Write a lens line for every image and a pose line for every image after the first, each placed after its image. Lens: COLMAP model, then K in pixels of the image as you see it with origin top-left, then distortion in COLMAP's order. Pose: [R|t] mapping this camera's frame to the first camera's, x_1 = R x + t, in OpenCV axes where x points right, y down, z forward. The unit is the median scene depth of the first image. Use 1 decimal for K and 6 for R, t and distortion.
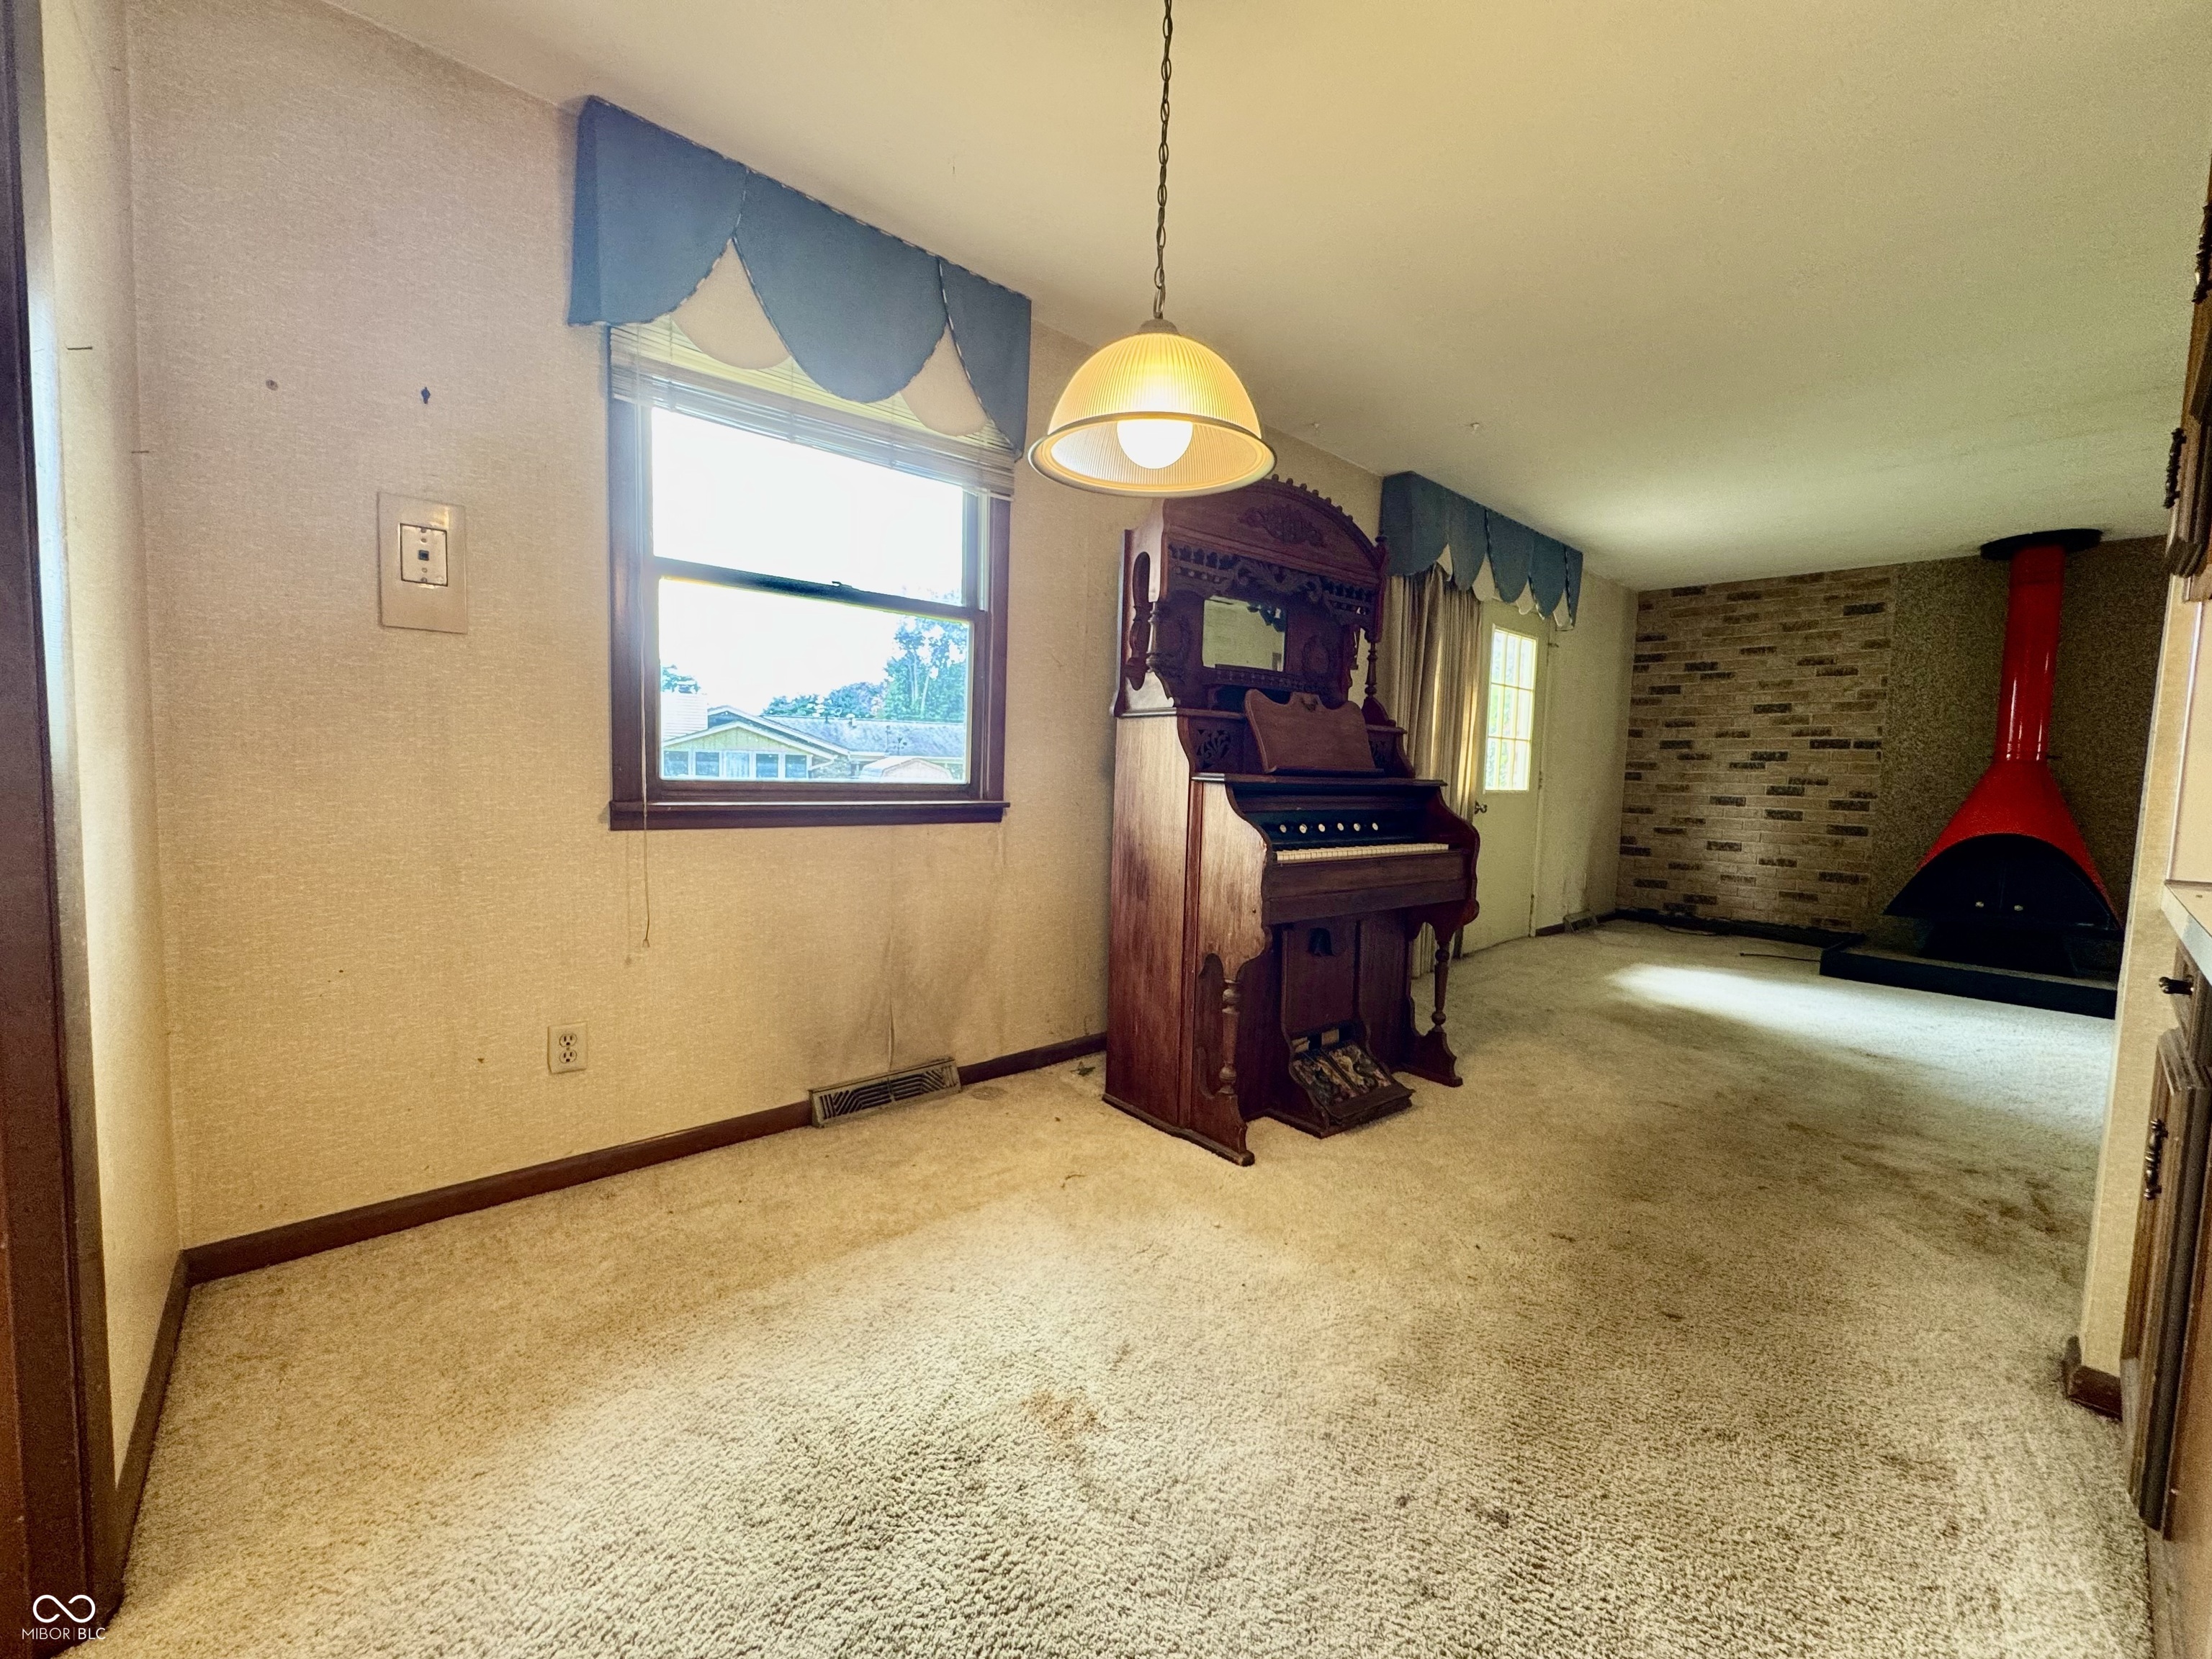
lens RADIAL K [[883.4, 0, 1106.2], [0, 883.4, 828.3], [0, 0, 1]] dist [-0.000276, 0.000007]
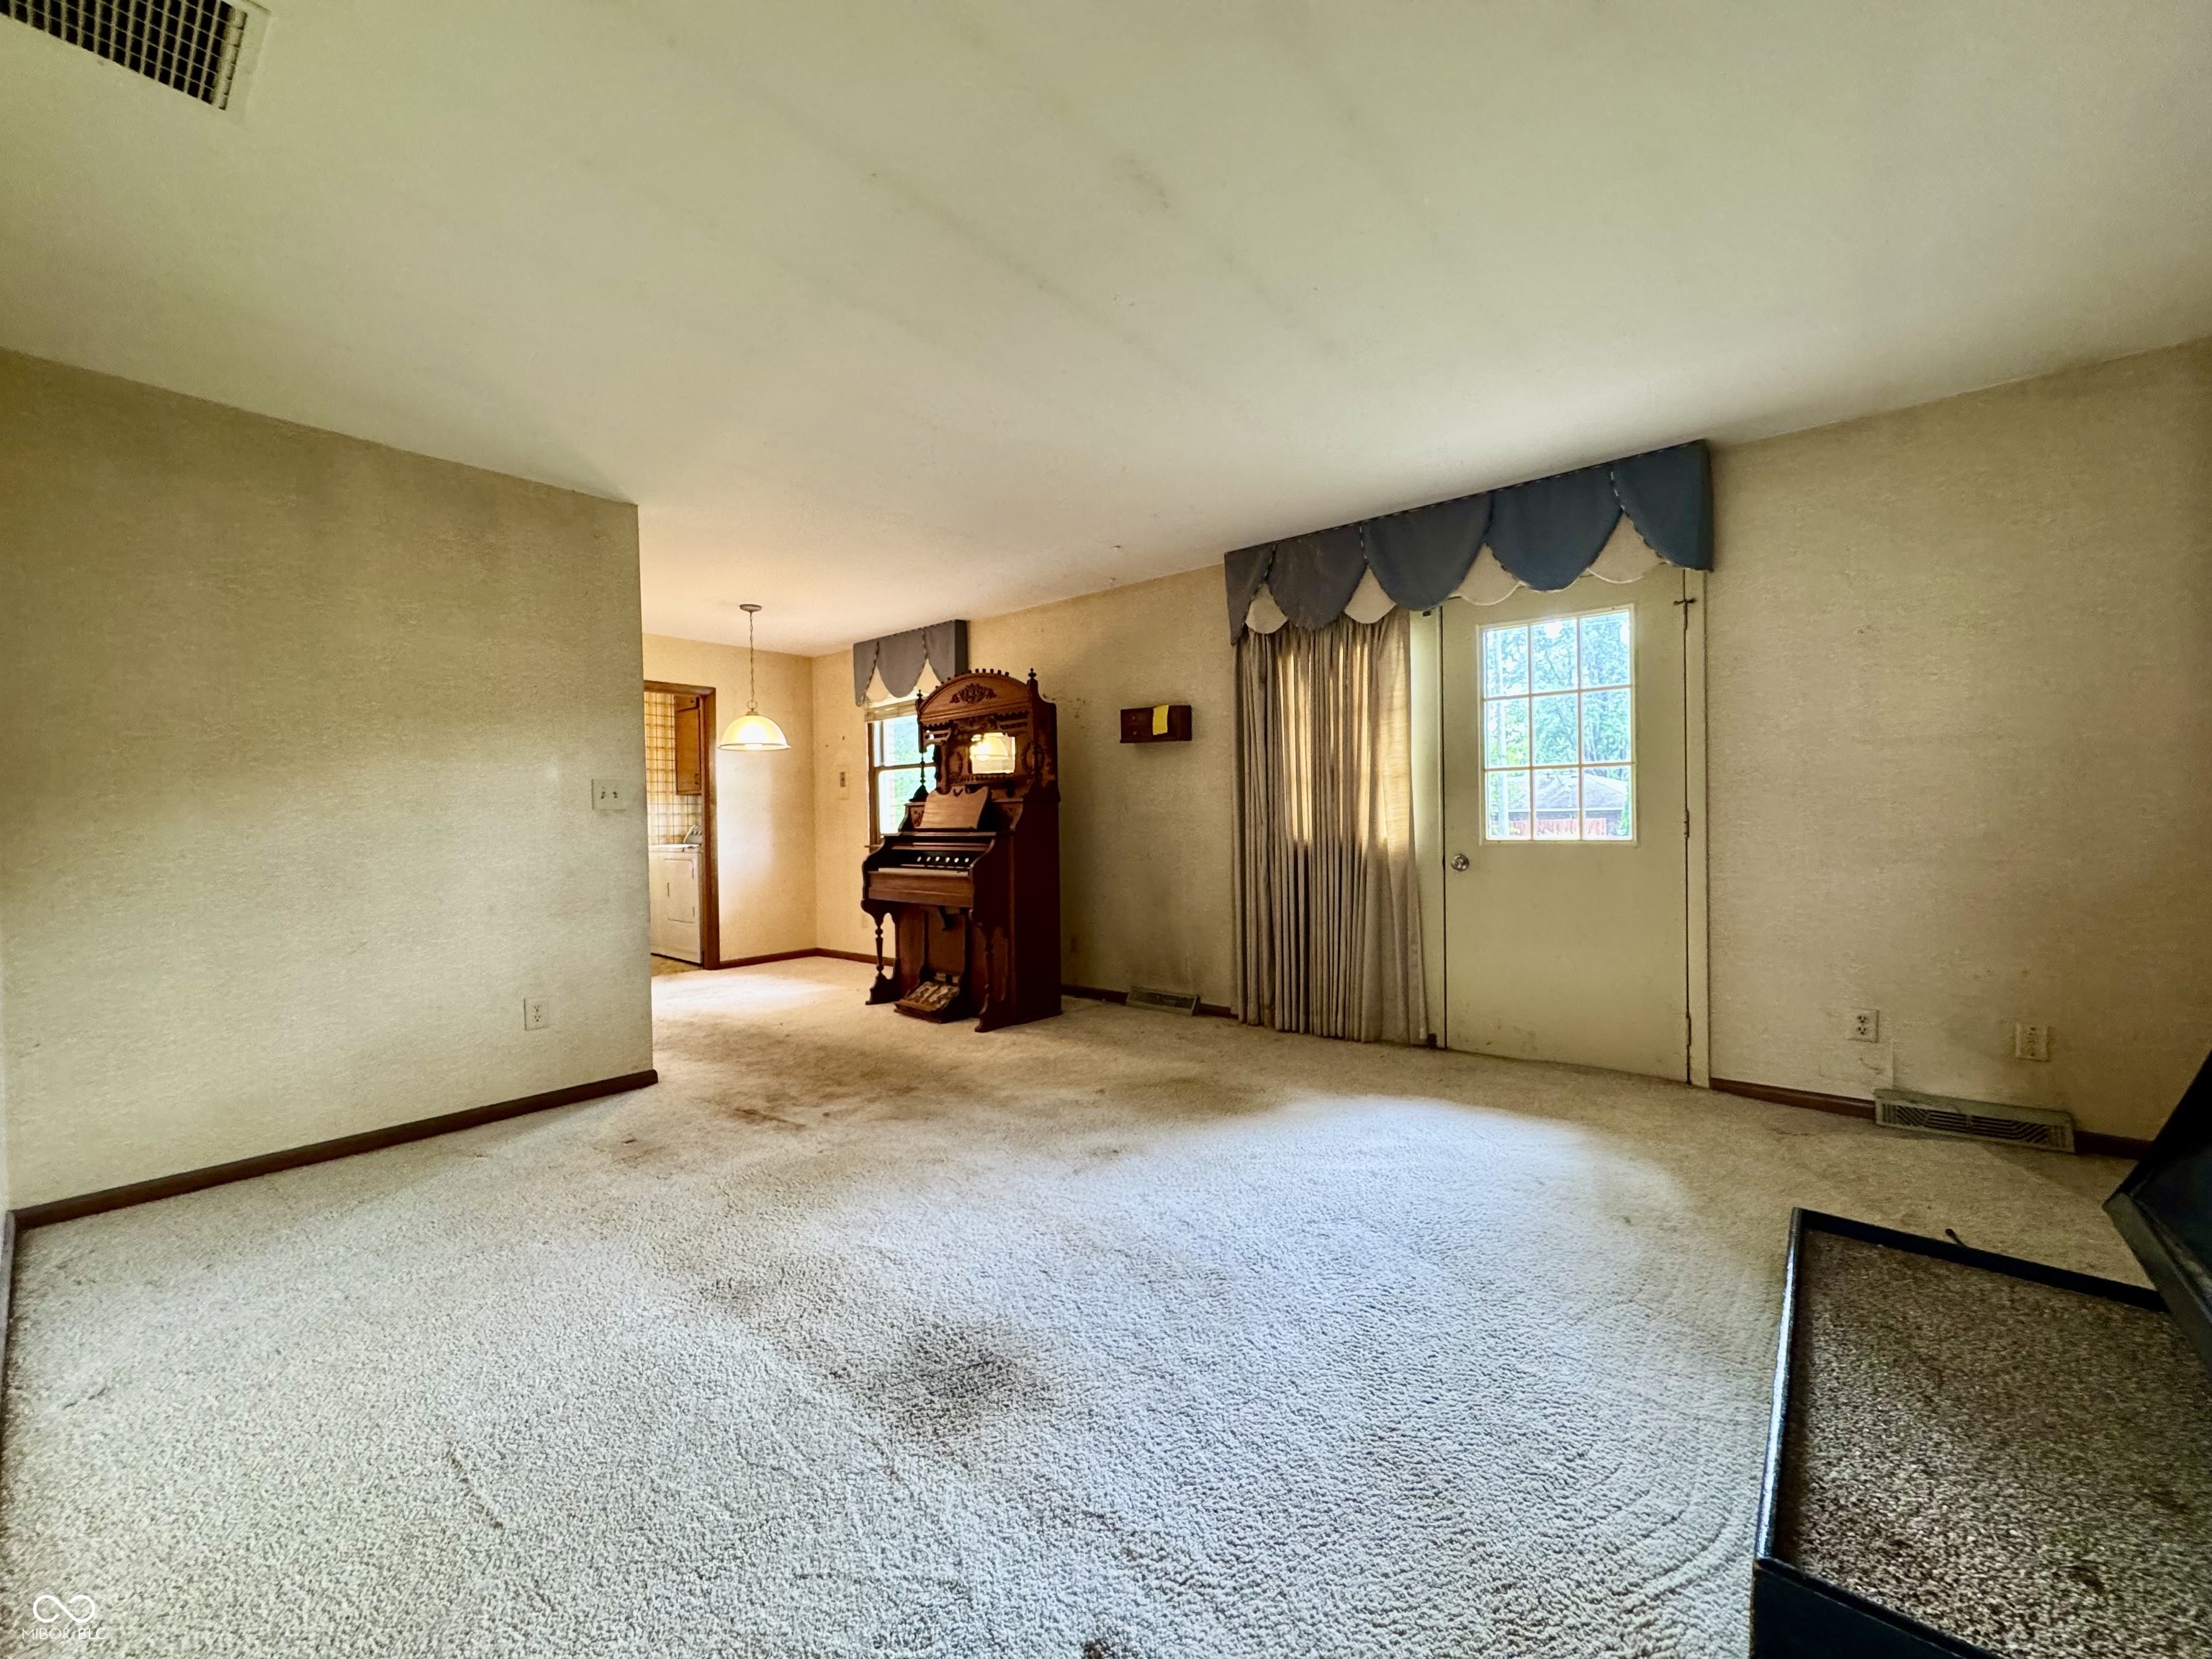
lens RADIAL K [[883.4, 0, 1108.6], [0, 883.4, 824.9], [0, 0, 1]] dist [-0.000276, 0.000007]
pose [[0.144243, -0.028063, -0.989144, 2.134366], [-0.074115, 0.996484, -0.039079, -0.025347], [0.986763, 0.078948, 0.141656, 1.077180]]
